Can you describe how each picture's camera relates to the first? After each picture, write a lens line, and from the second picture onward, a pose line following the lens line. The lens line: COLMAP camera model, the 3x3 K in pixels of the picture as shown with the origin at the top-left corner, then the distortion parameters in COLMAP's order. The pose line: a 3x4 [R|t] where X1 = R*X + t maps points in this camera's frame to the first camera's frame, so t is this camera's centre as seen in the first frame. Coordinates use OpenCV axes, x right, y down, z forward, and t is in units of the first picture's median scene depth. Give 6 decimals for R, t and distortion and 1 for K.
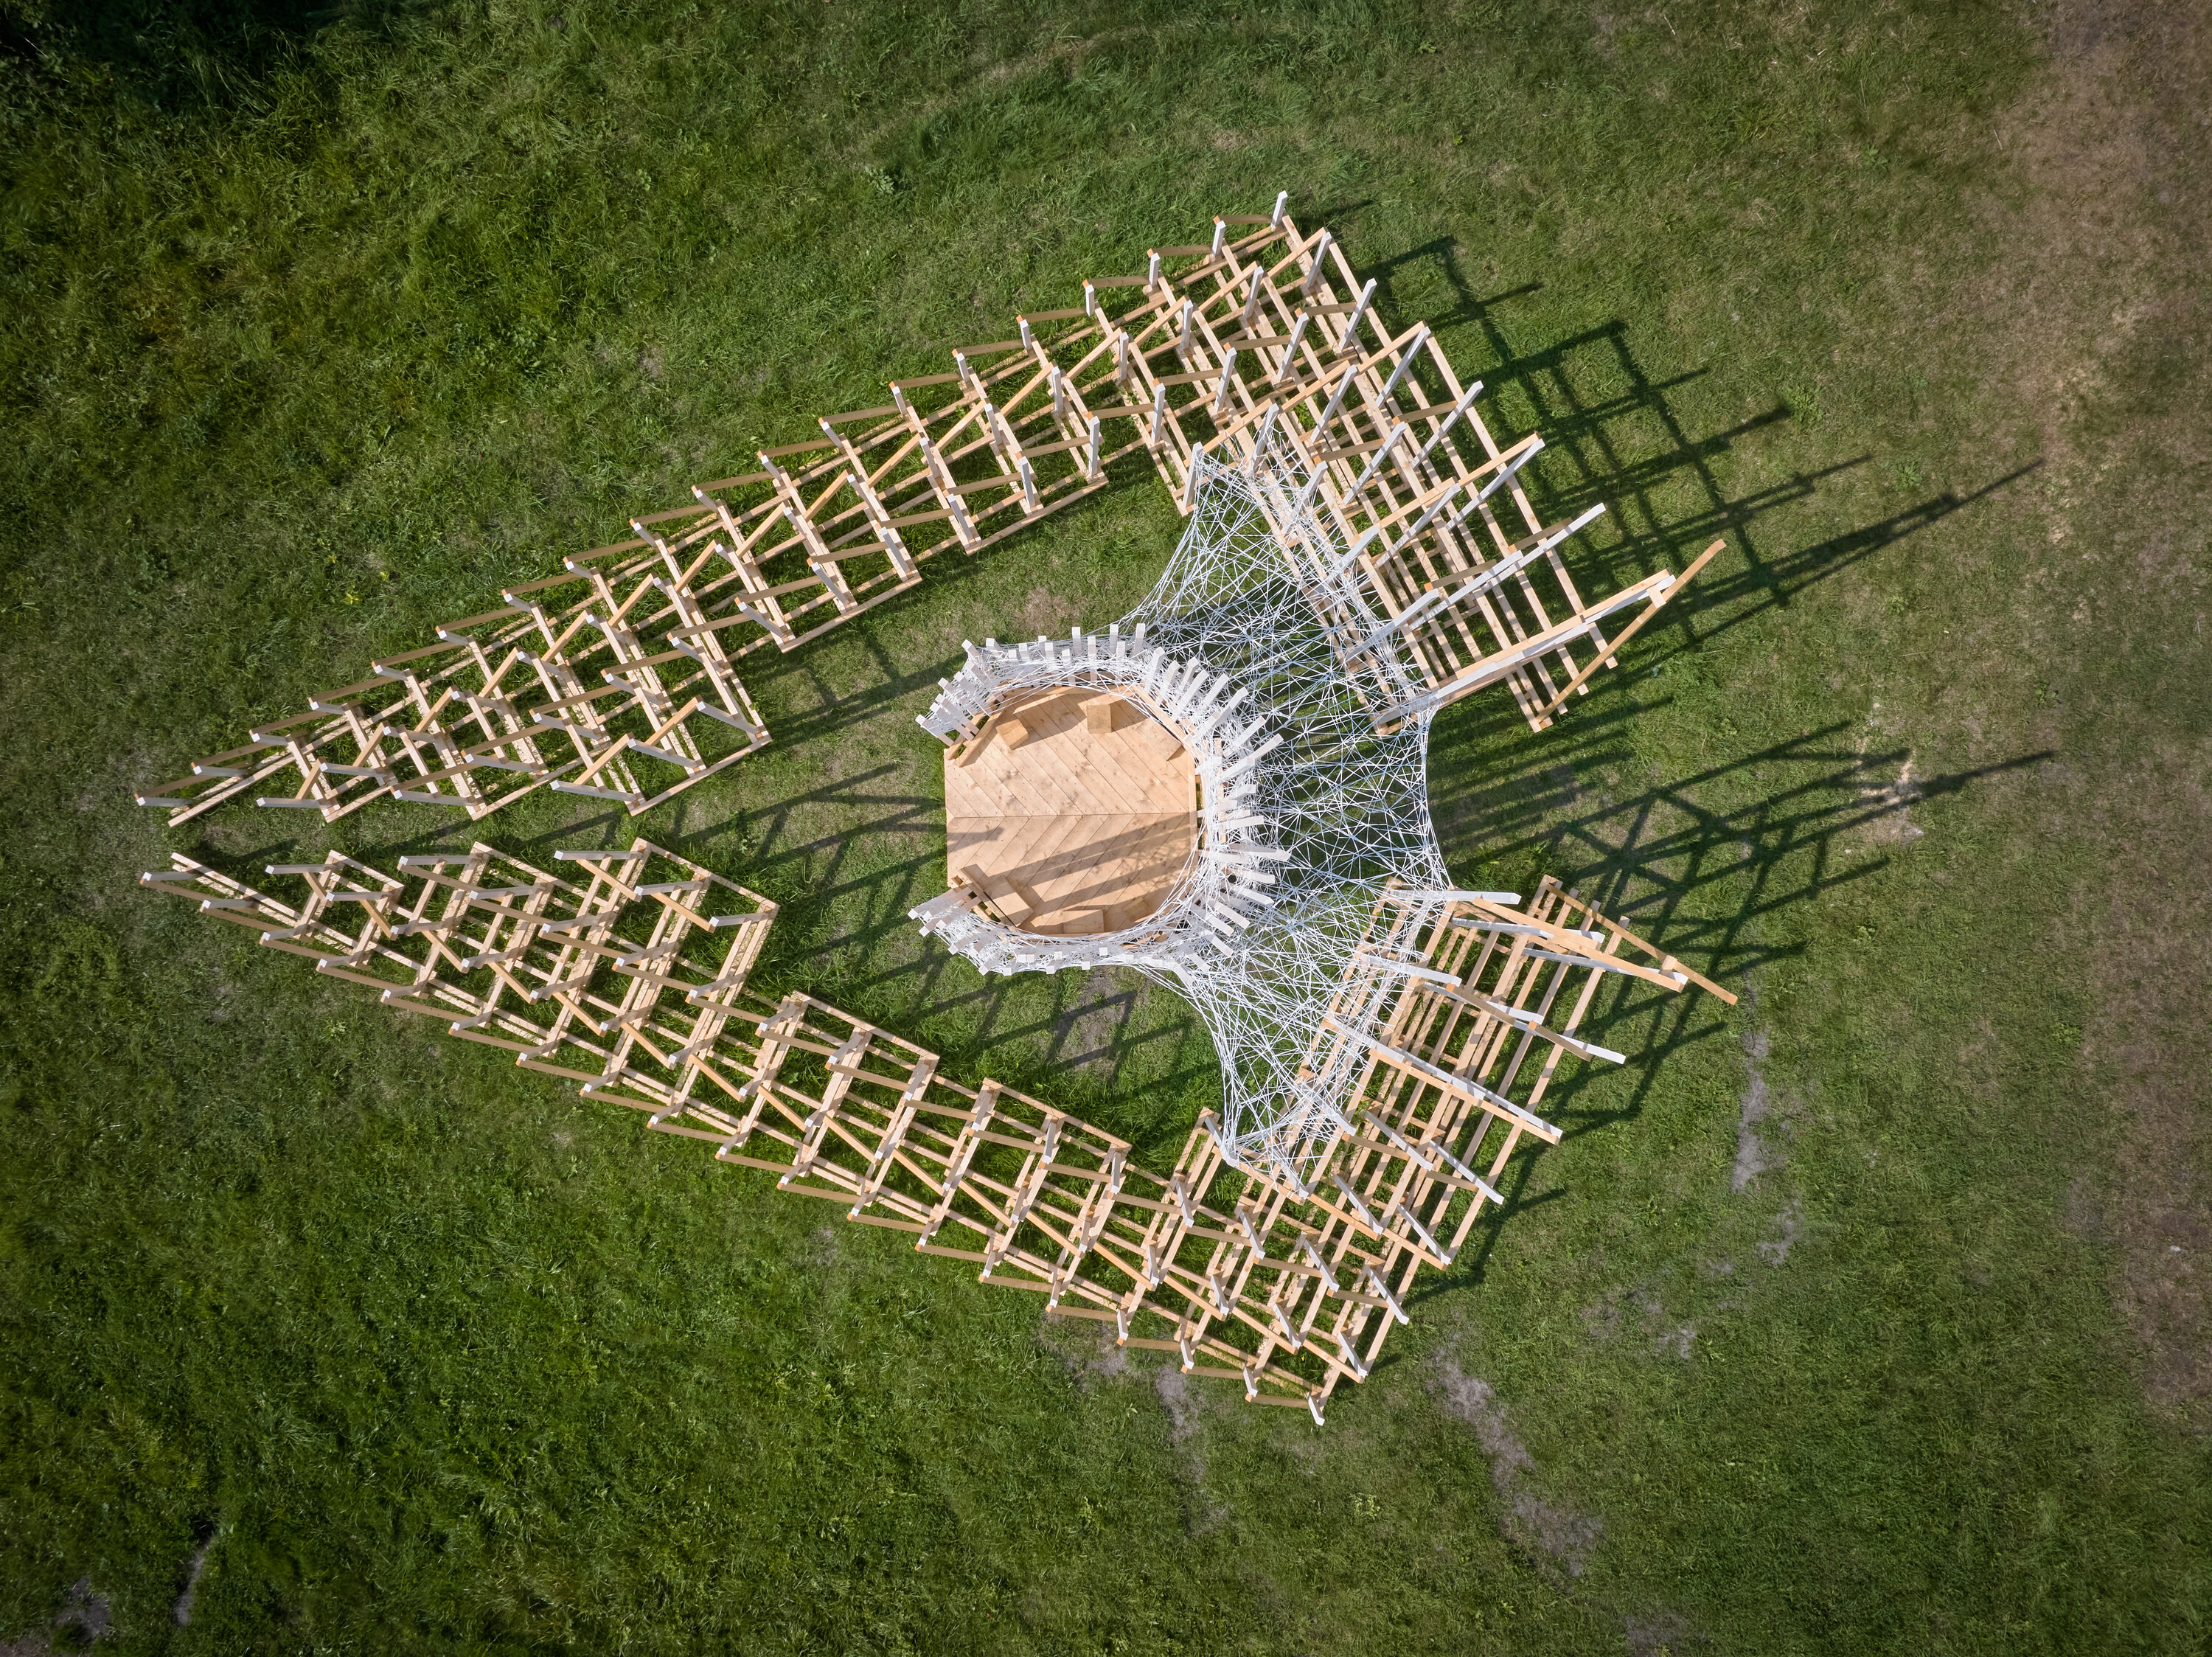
lens RADIAL K [[1542.4, 0, 1107.4], [0, 1542.4, 830.5], [0, 0, 1]] dist [-0.059005, -0.002496]
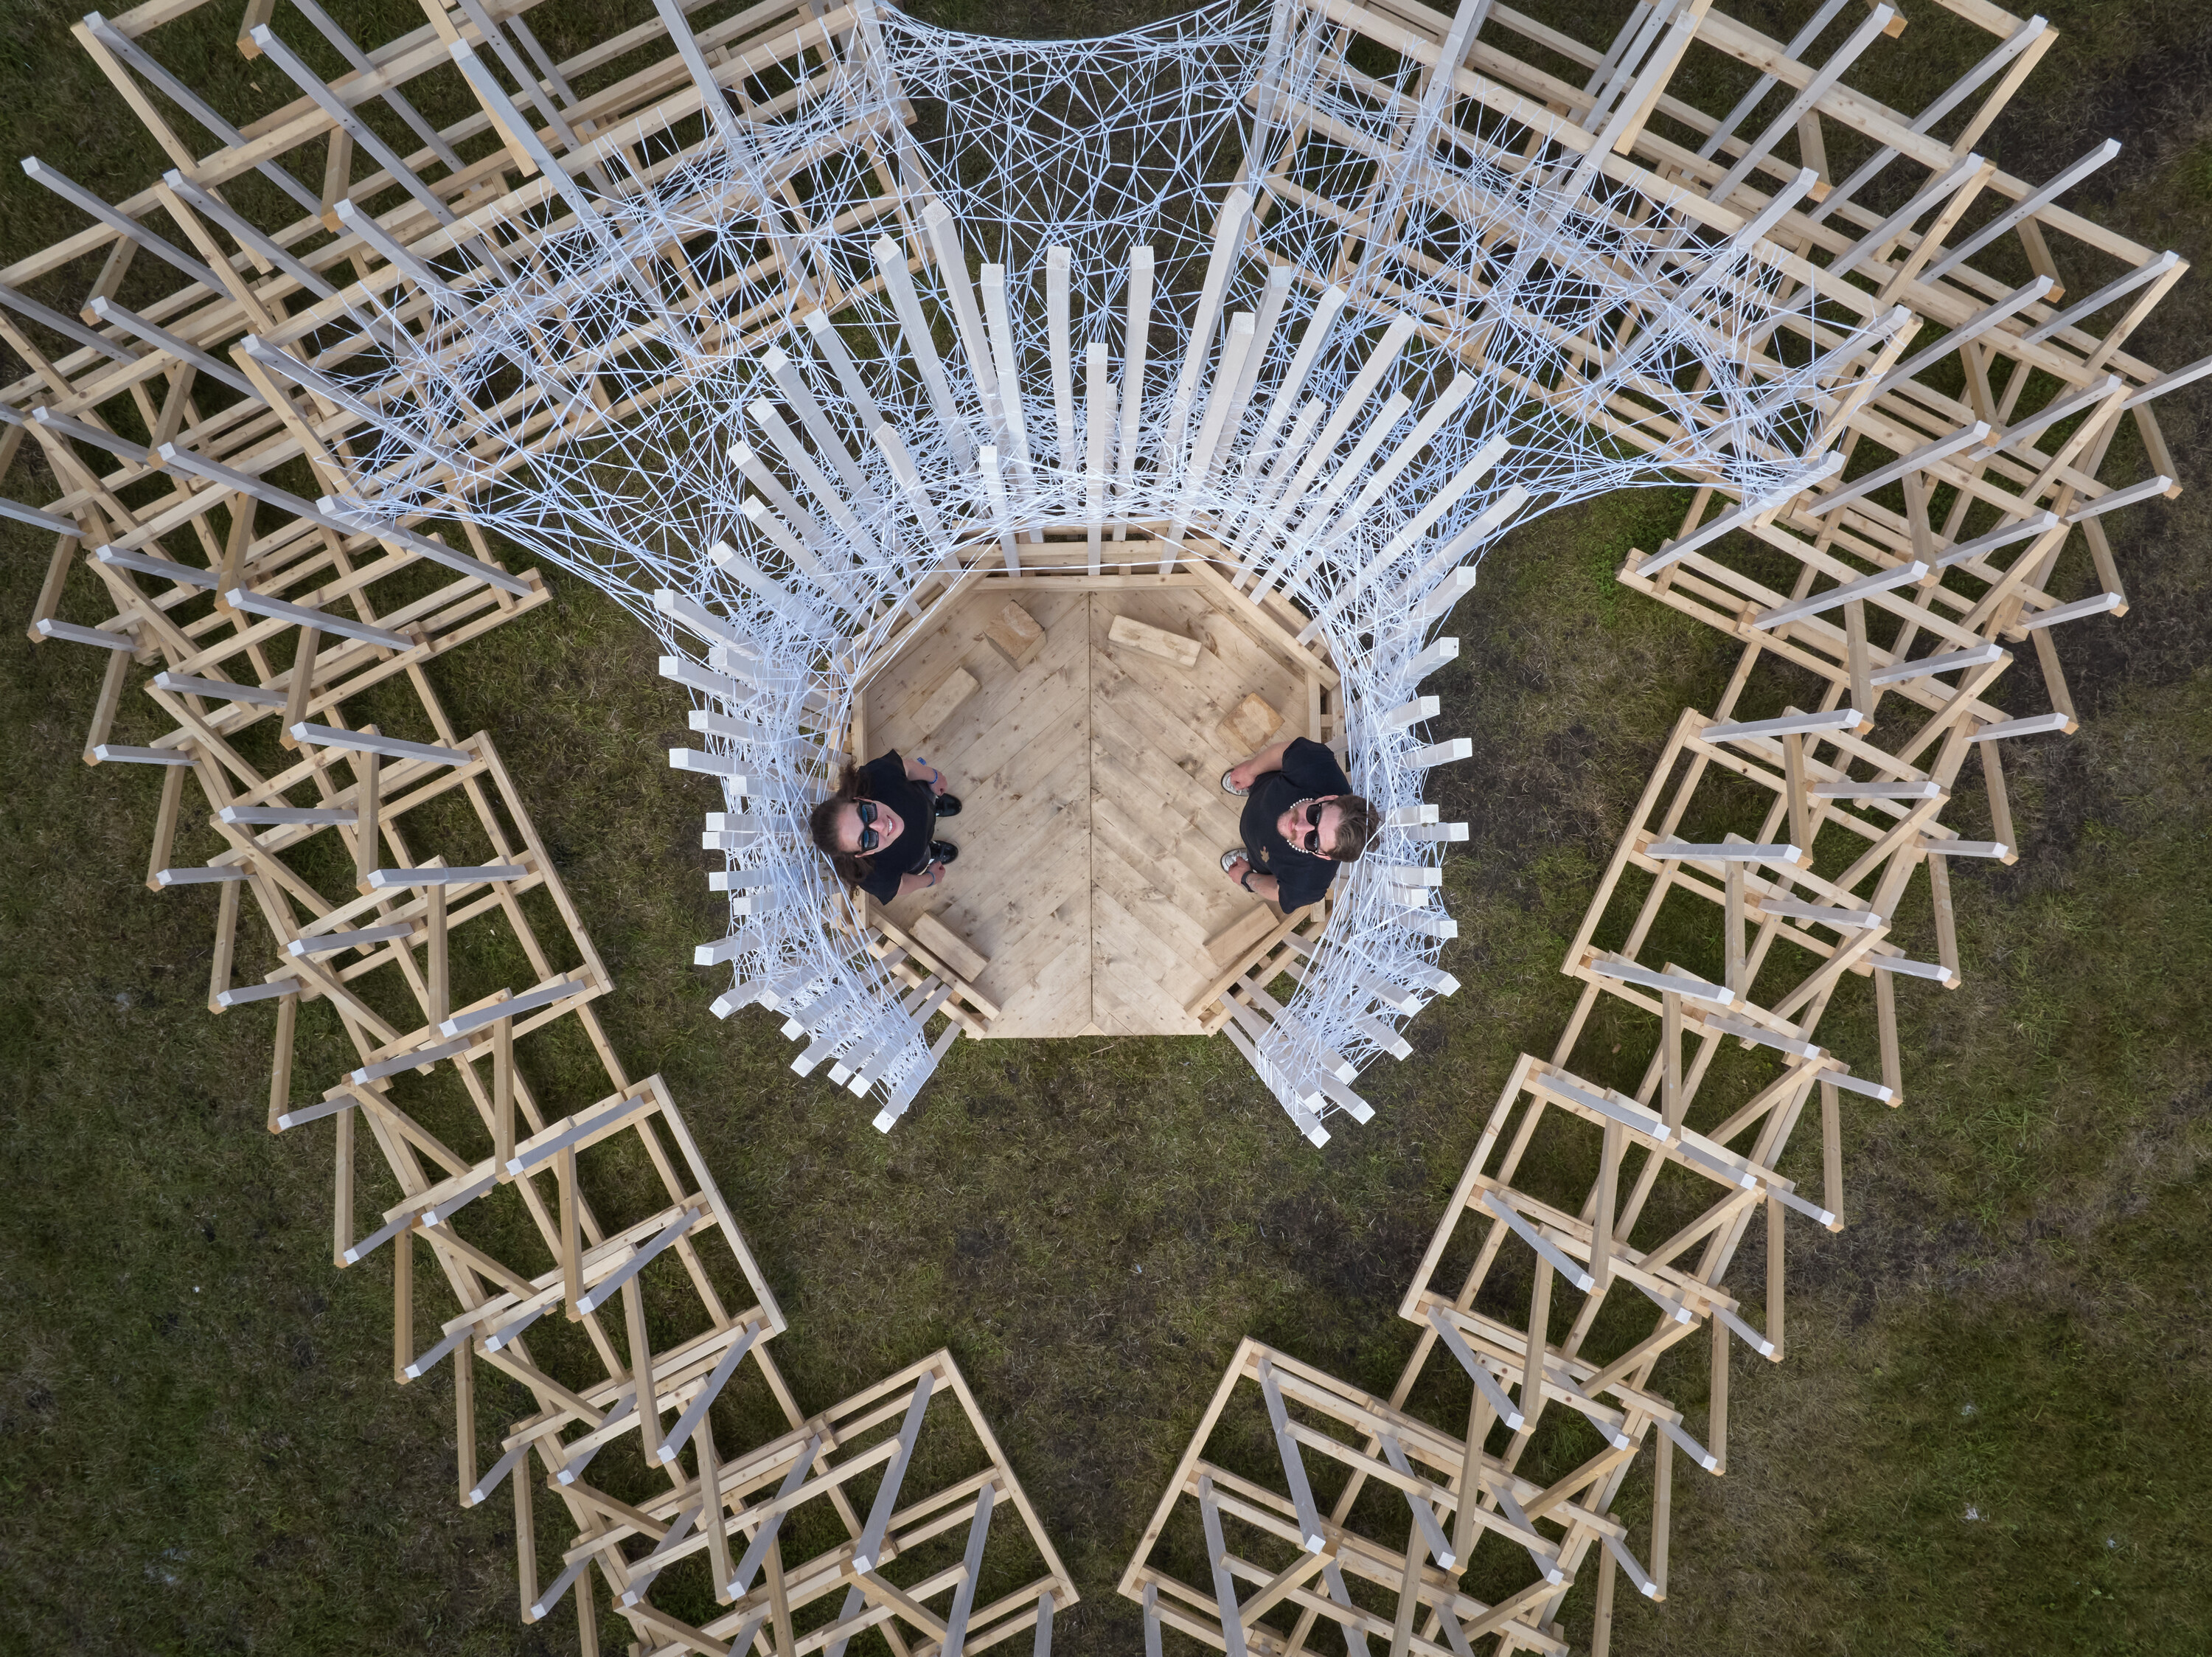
lens RADIAL K [[1542.4, 0, 1110.4], [0, 1542.4, 835.4], [0, 0, 1]] dist [-0.059005, -0.002496]
pose [[0.016181, -0.999855, -0.005242, -0.032081], [0.999605, 0.016056, 0.023072, -0.016637], [-0.022985, -0.005613, 0.999720, 0.473644]]
